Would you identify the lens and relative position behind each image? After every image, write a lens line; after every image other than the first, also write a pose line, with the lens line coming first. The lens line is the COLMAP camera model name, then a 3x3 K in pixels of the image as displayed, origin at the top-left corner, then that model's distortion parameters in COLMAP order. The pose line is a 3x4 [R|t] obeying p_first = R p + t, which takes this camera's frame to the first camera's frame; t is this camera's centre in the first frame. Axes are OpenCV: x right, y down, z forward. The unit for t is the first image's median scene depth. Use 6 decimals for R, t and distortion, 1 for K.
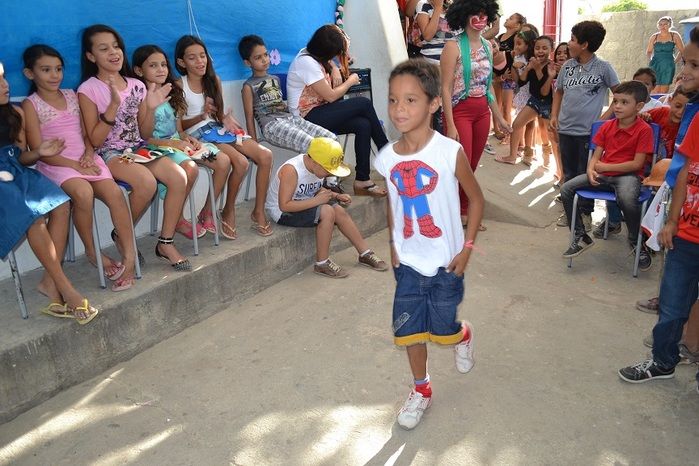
lens RADIAL K [[554.1, 0, 333.1], [0, 554.1, 249.1], [0, 0, 1]] dist [-0.081071, -0.004496]
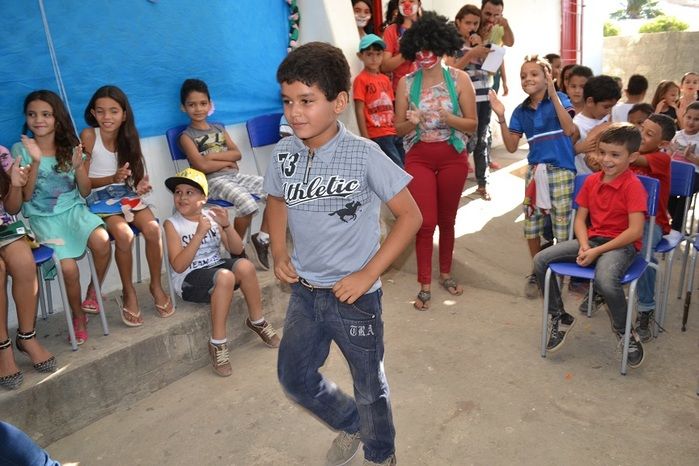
lens RADIAL K [[540.0, 0, 349.1], [0, 540.0, 266.8], [0, 0, 1]] dist [-0.093797, 0.000476]
pose [[0.997765, -0.013000, -0.065539, 0.227646], [0.012220, 0.999850, -0.012290, -0.103560], [0.065689, 0.011462, 0.997774, 0.230676]]
